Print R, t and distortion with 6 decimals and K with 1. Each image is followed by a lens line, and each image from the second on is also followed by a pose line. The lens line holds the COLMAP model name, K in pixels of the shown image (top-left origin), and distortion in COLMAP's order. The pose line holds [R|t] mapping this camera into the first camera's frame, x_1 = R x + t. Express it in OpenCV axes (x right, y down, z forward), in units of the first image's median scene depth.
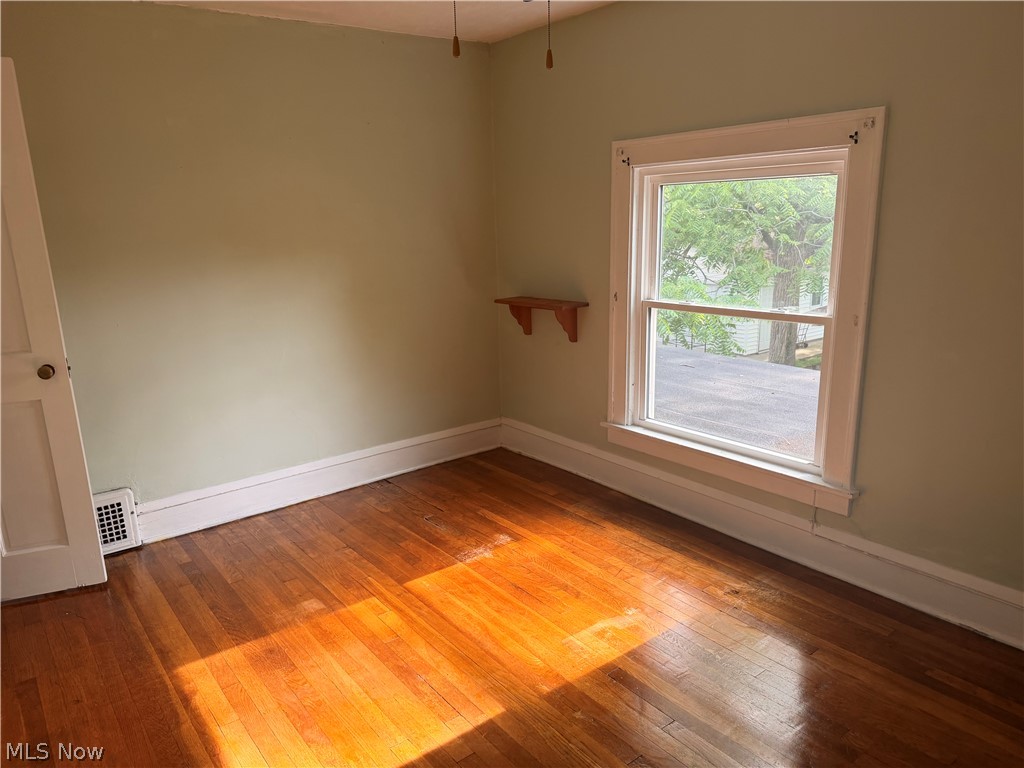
lens RADIAL K [[734.0, 0, 512.2], [0, 734.0, 399.7], [0, 0, 1]] dist [0.039511, -0.066764]
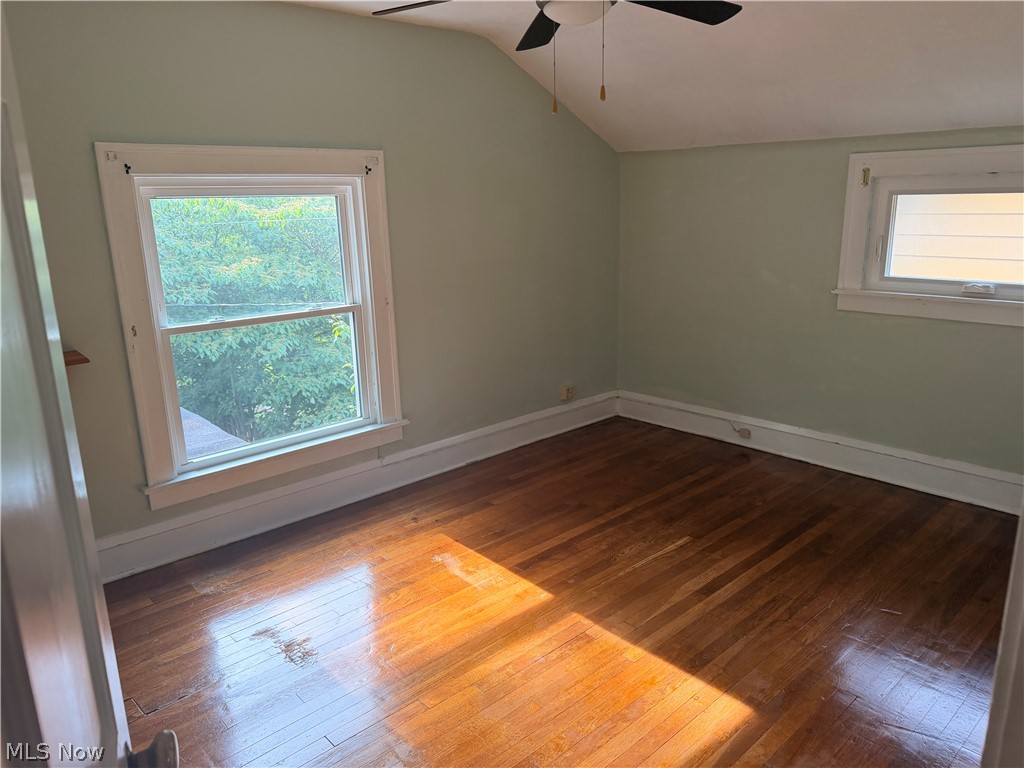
lens RADIAL K [[721.3, 0, 515.7], [0, 721.3, 386.9], [0, 0, 1]] dist [0.106353, -0.165922]
pose [[-0.103423, -0.218140, 0.970422, -0.807308], [0.274741, 0.931429, 0.238656, -0.186151], [-0.955940, 0.291297, -0.036400, 0.742084]]
